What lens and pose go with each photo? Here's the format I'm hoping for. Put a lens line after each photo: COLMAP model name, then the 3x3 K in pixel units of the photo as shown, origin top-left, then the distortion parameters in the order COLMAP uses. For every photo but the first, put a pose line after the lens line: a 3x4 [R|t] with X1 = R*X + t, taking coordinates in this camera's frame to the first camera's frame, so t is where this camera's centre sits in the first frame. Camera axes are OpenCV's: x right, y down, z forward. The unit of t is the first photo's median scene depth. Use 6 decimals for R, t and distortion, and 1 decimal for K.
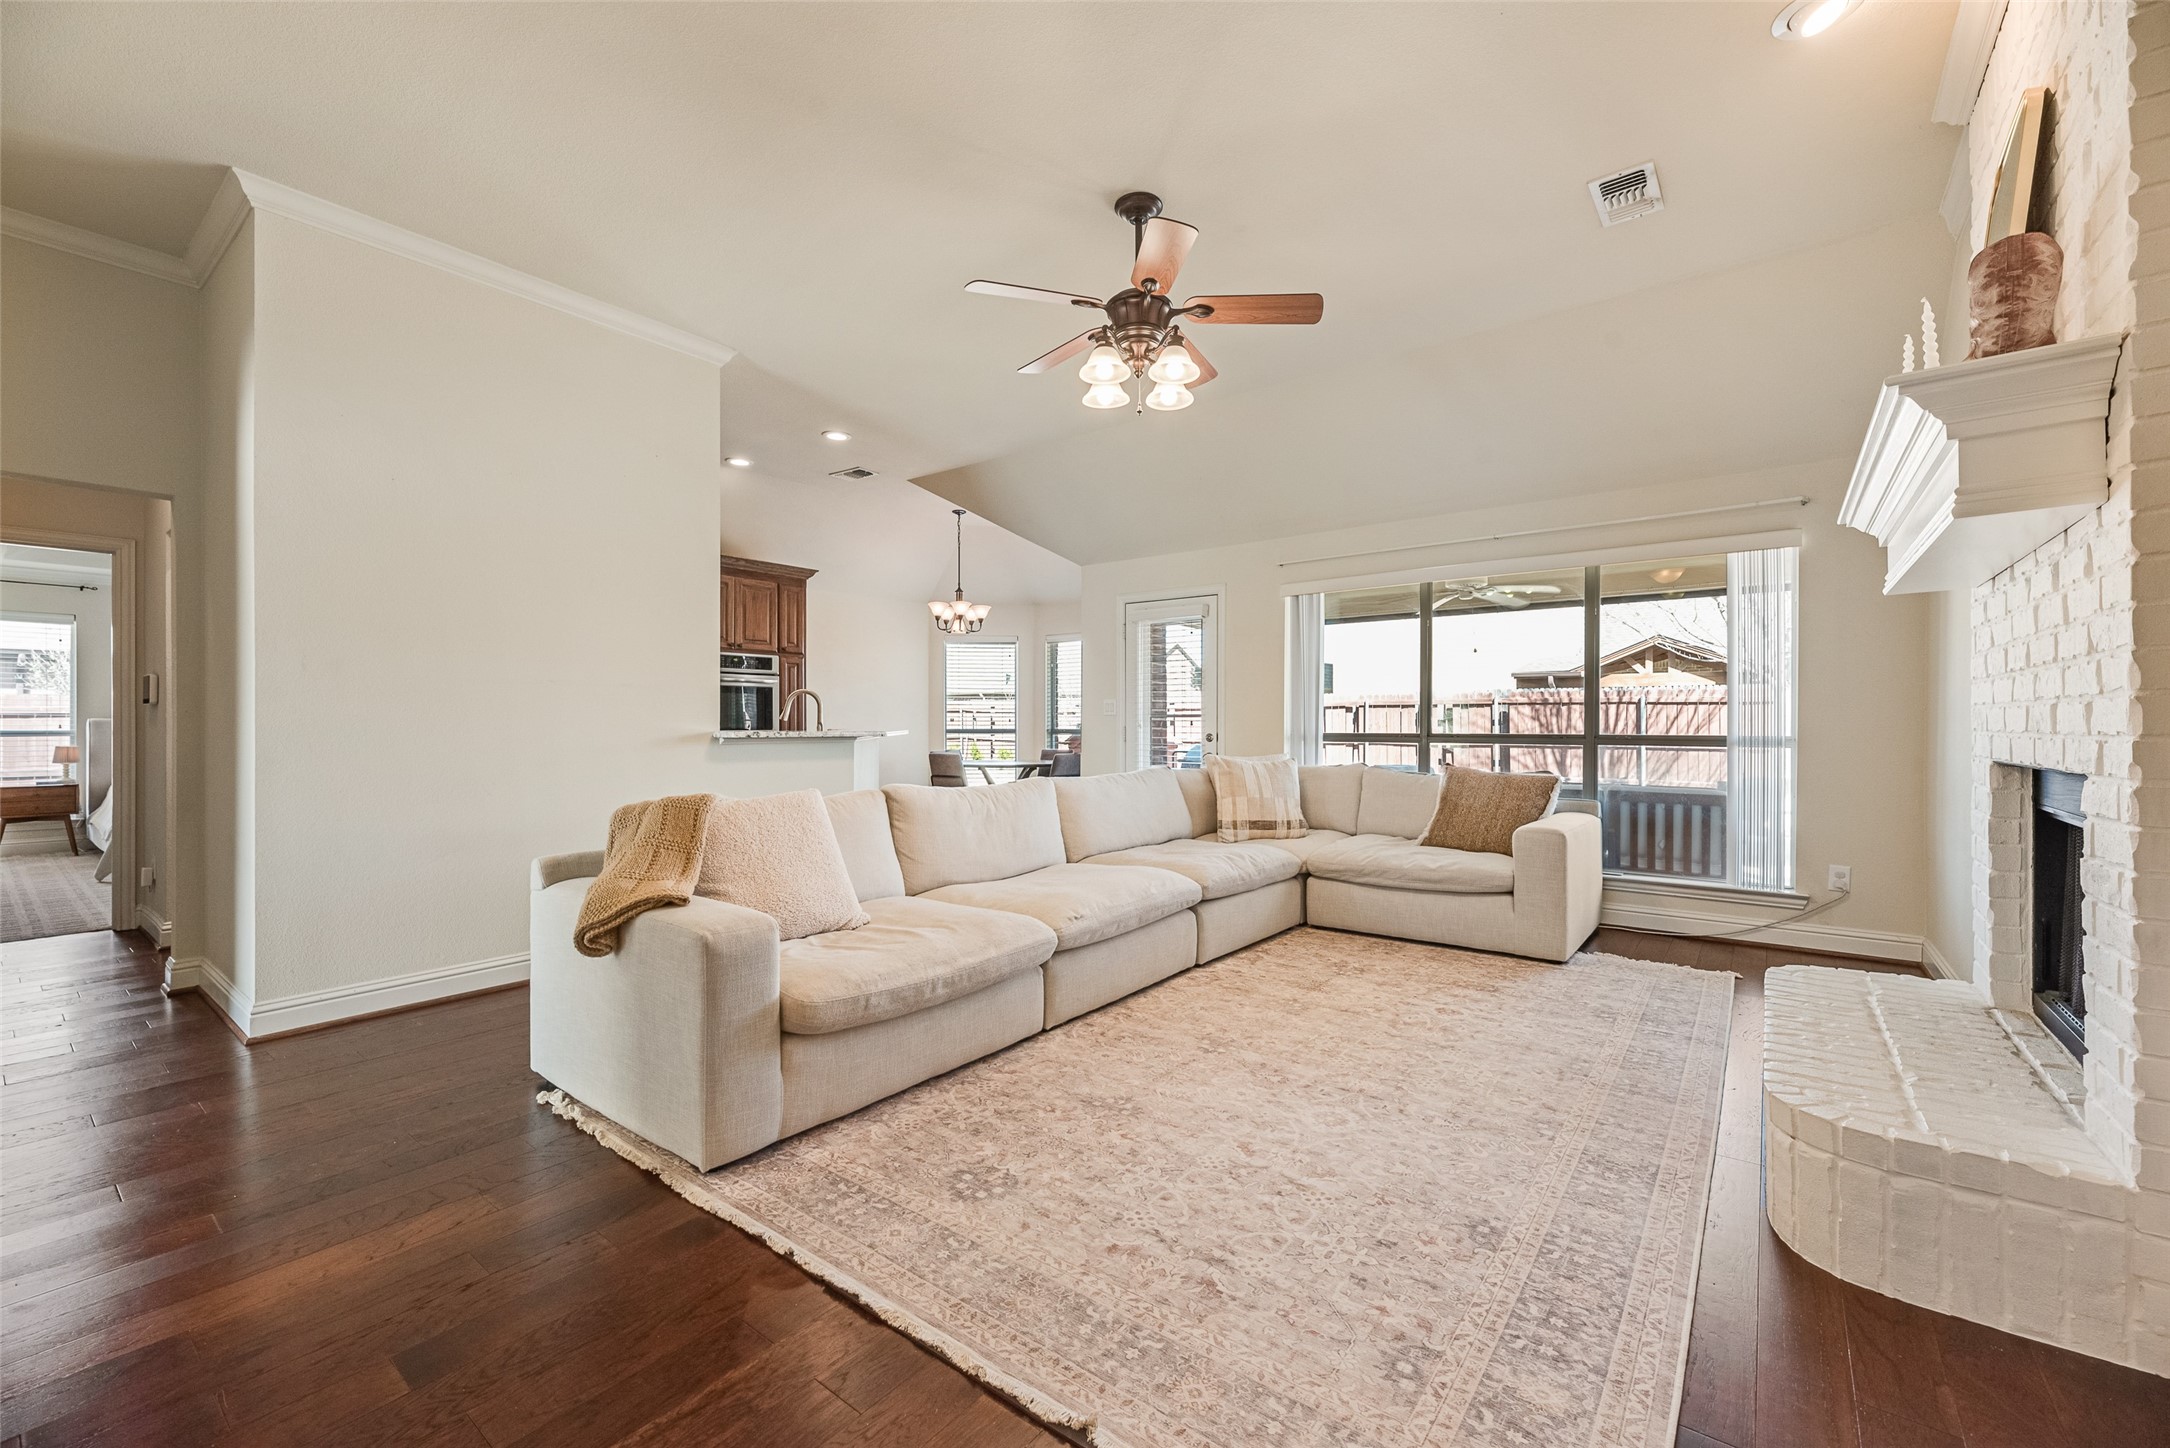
lens RADIAL K [[878.5, 0, 1098.5], [0, 878.5, 727.0], [0, 0, 1]] dist [0.005951, -0.000904]
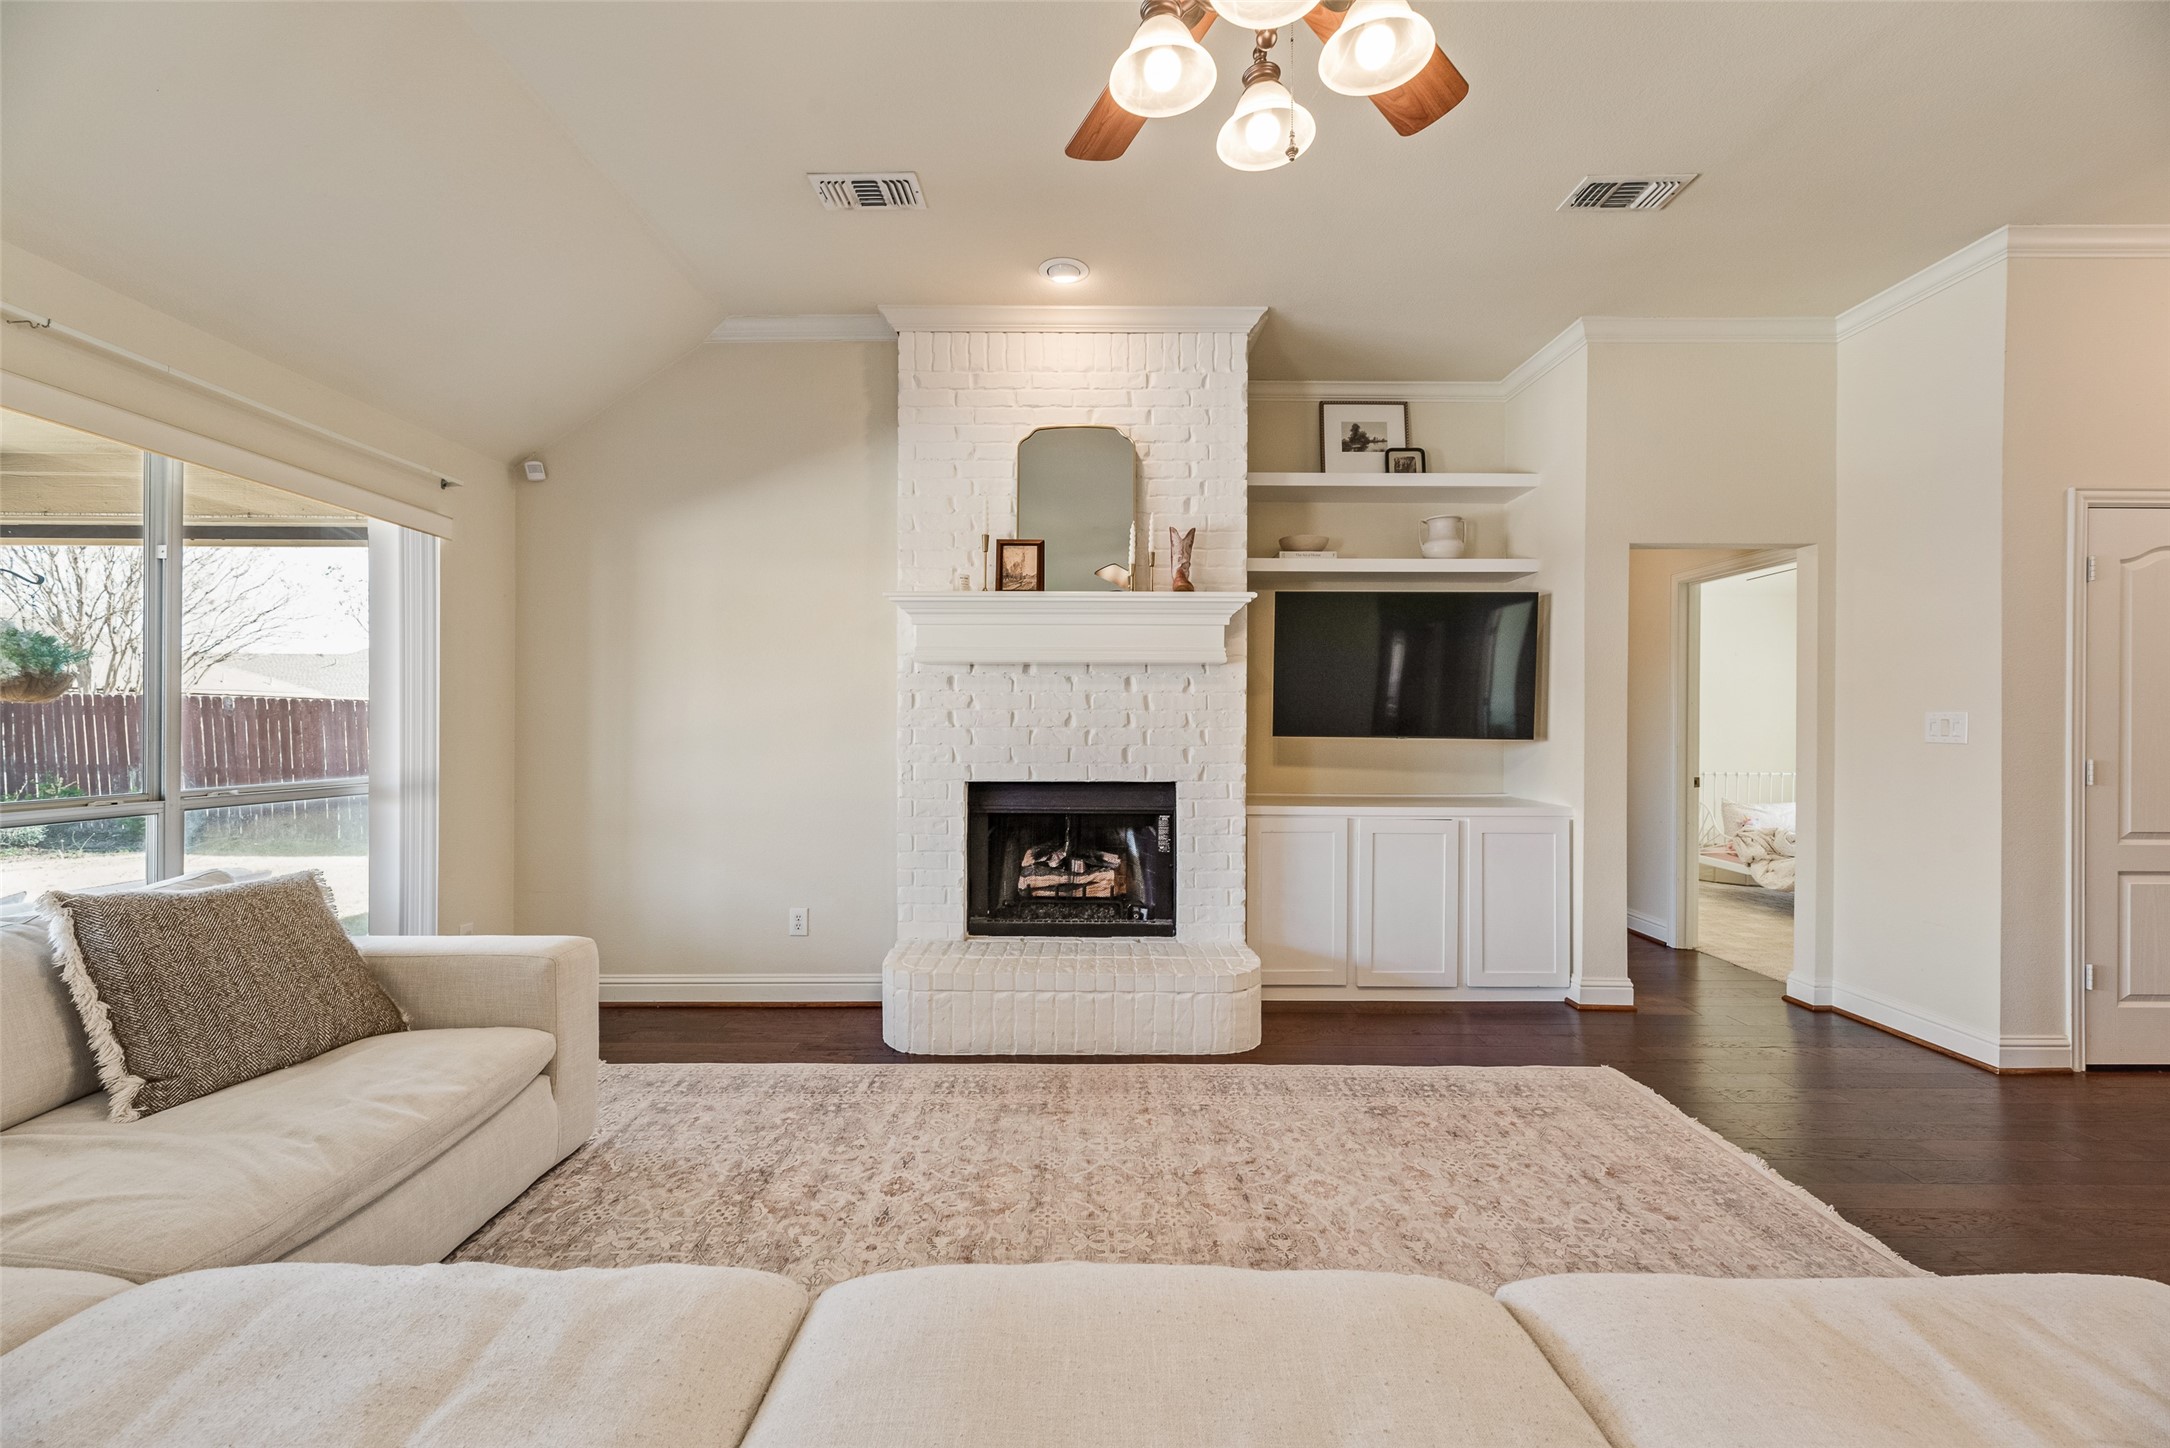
lens RADIAL K [[878.5, 0, 1084.3], [0, 878.5, 722.0], [0, 0, 1]] dist [0.005951, -0.000904]
pose [[-0.603029, -0.001477, 0.797718, -0.331333], [-0.000815, 0.999999, 0.001235, -0.064421], [-0.797719, 0.000095, -0.603029, 1.700014]]
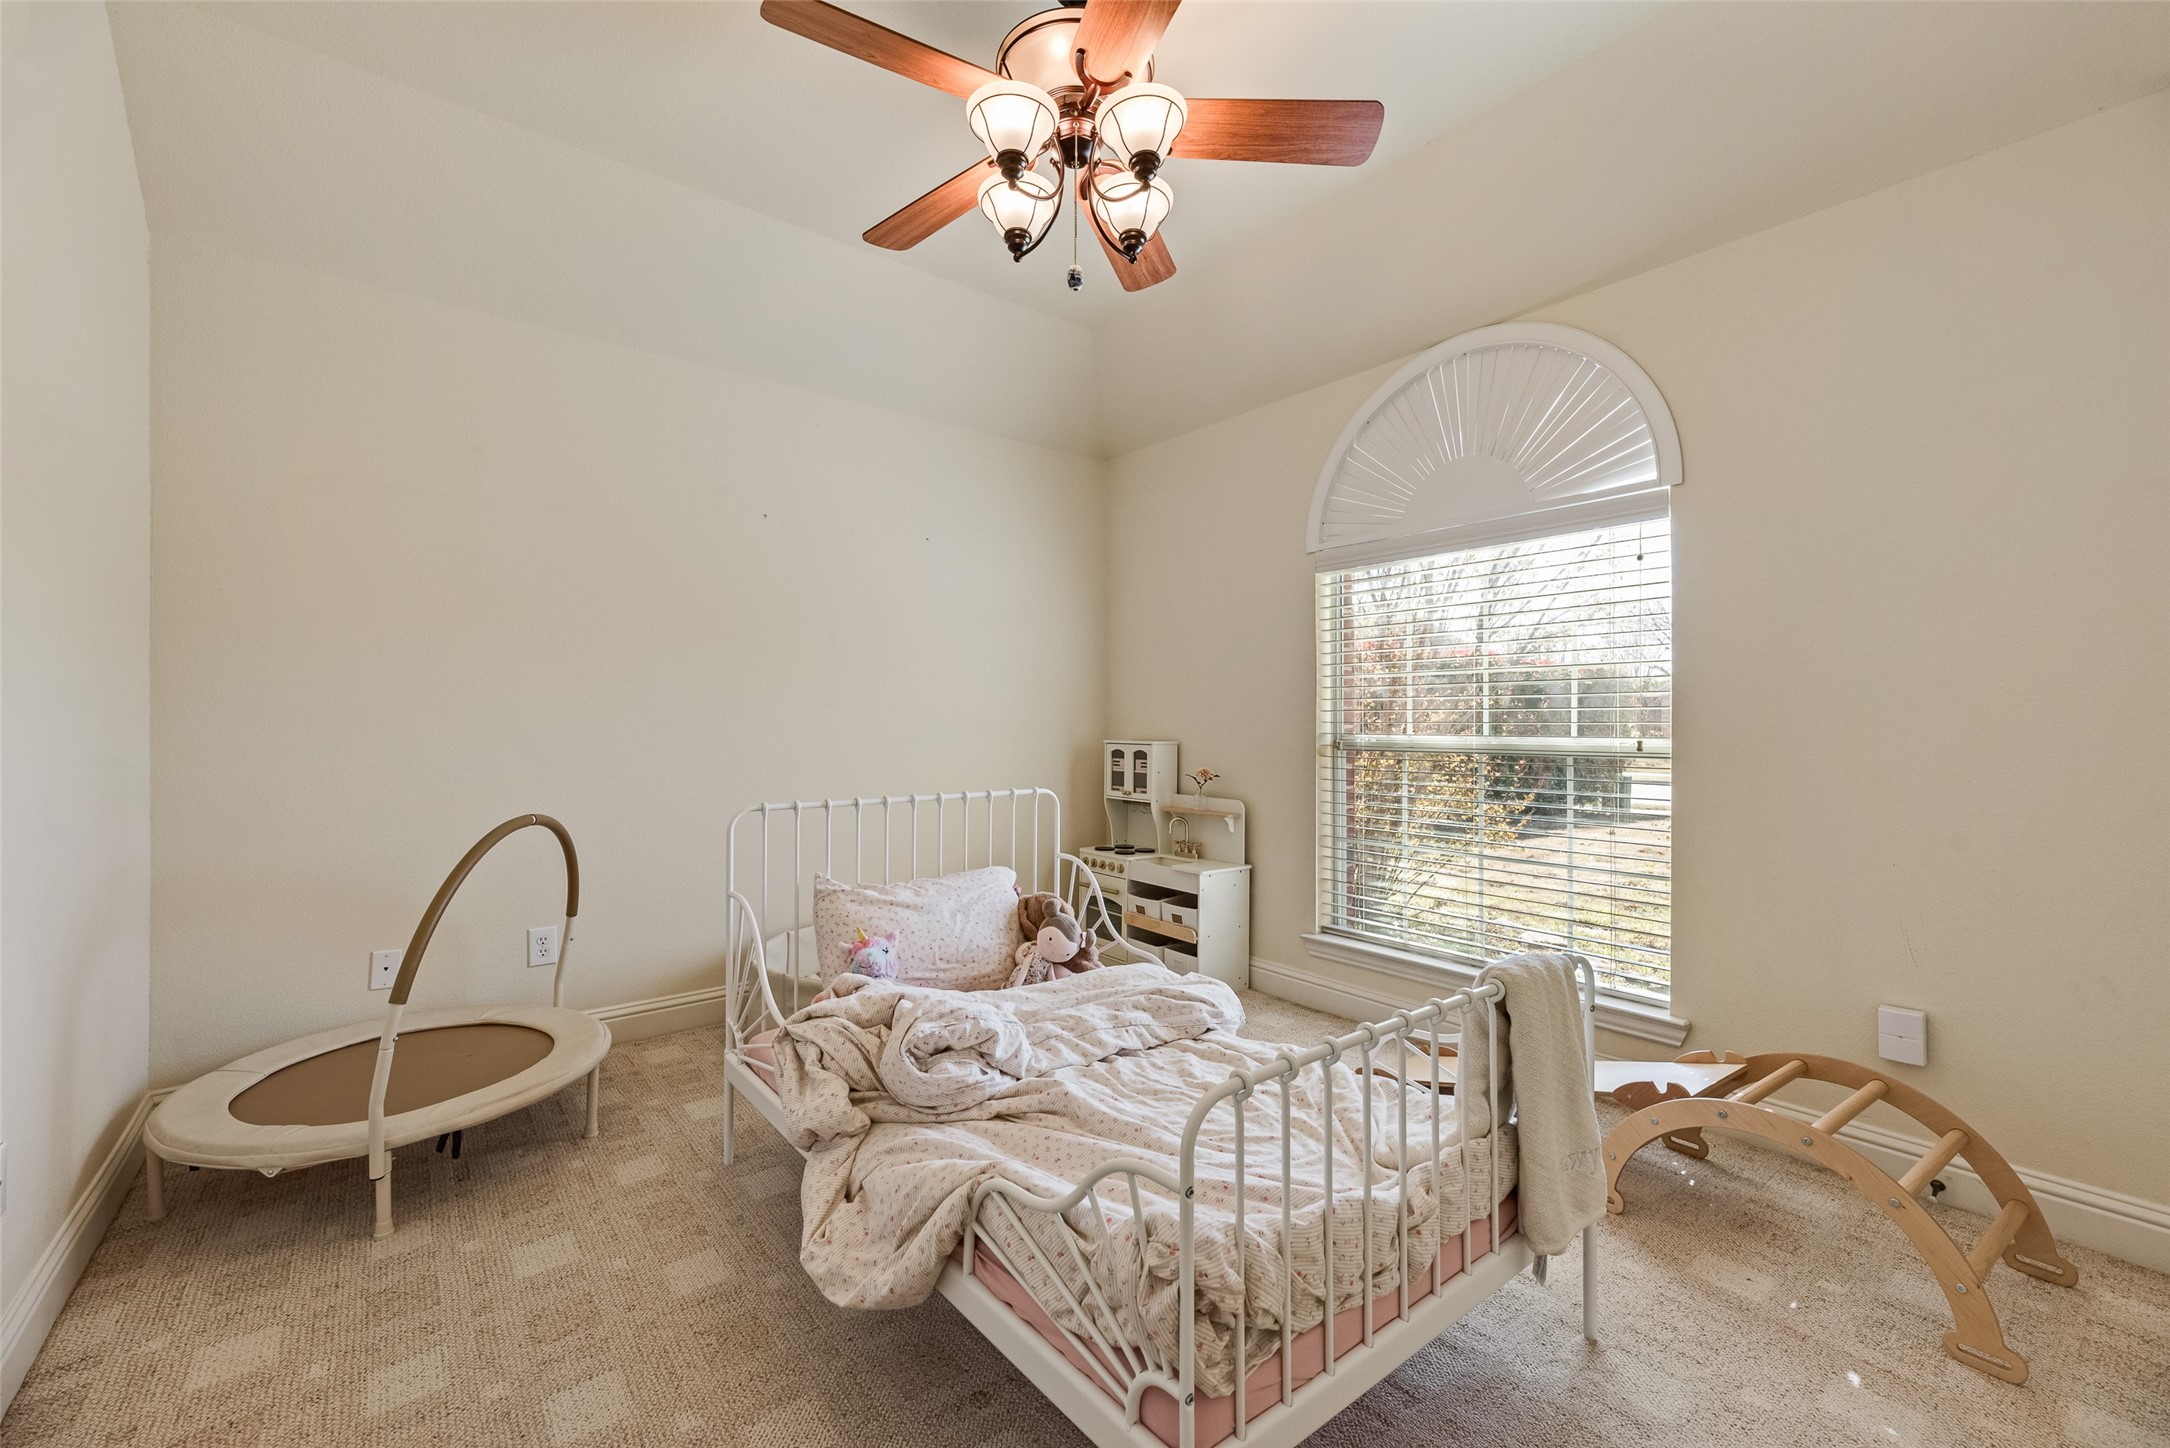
lens RADIAL K [[878.5, 0, 1090.5], [0, 878.5, 718.0], [0, 0, 1]] dist [0.005951, -0.000904]
pose [[-0.969353, -0.000439, 0.245672, 0.109059], [0.000010, 0.999998, 0.001823, -0.002785], [-0.245672, 0.001769, -0.969351, -0.537150]]
